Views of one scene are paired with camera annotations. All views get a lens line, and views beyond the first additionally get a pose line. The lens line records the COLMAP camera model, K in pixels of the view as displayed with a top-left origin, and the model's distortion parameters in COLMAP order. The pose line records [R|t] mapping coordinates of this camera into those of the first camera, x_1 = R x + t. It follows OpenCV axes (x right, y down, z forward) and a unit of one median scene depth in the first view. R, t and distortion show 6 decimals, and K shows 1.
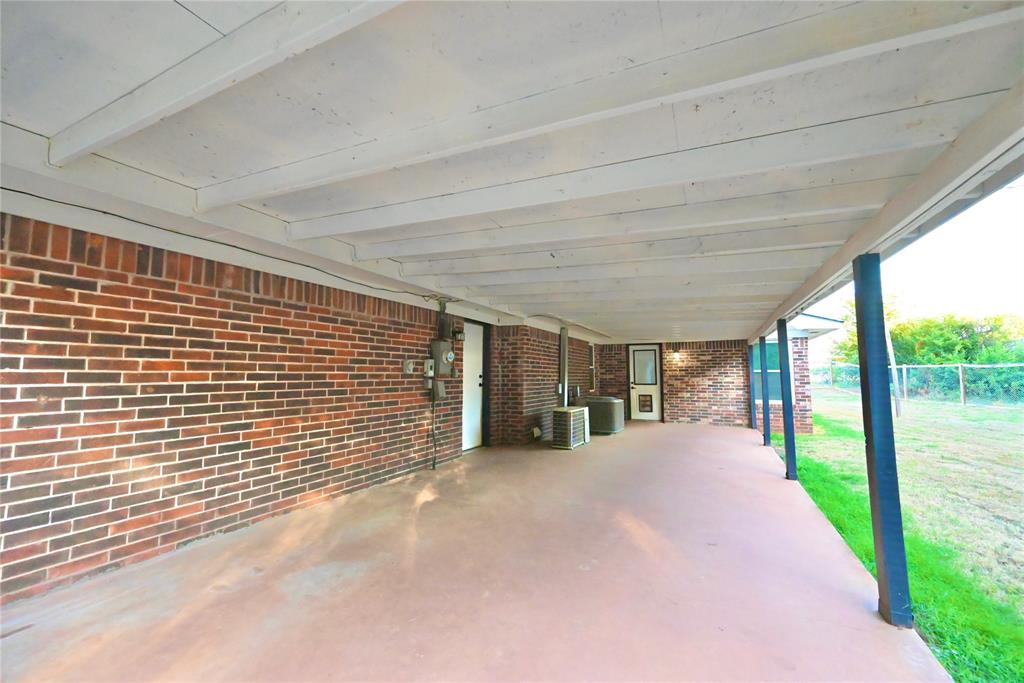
lens RADIAL K [[407.3, 0, 513.7], [0, 407.3, 340.6], [0, 0, 1]] dist [-0.001892, -0.000472]
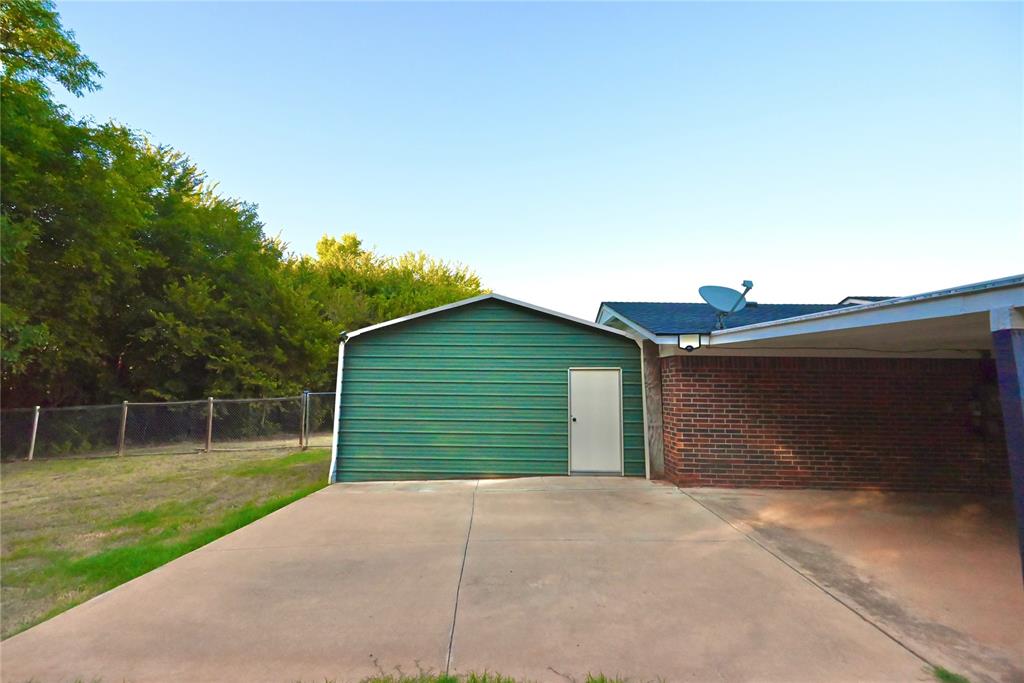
lens RADIAL K [[407.3, 0, 514.3], [0, 407.3, 341.3], [0, 0, 1]] dist [-0.001892, -0.000472]
pose [[0.418126, -0.093036, -0.903612, 0.612520], [0.059815, 0.995402, -0.074809, -0.228568], [0.906418, -0.022770, 0.421768, -1.362847]]
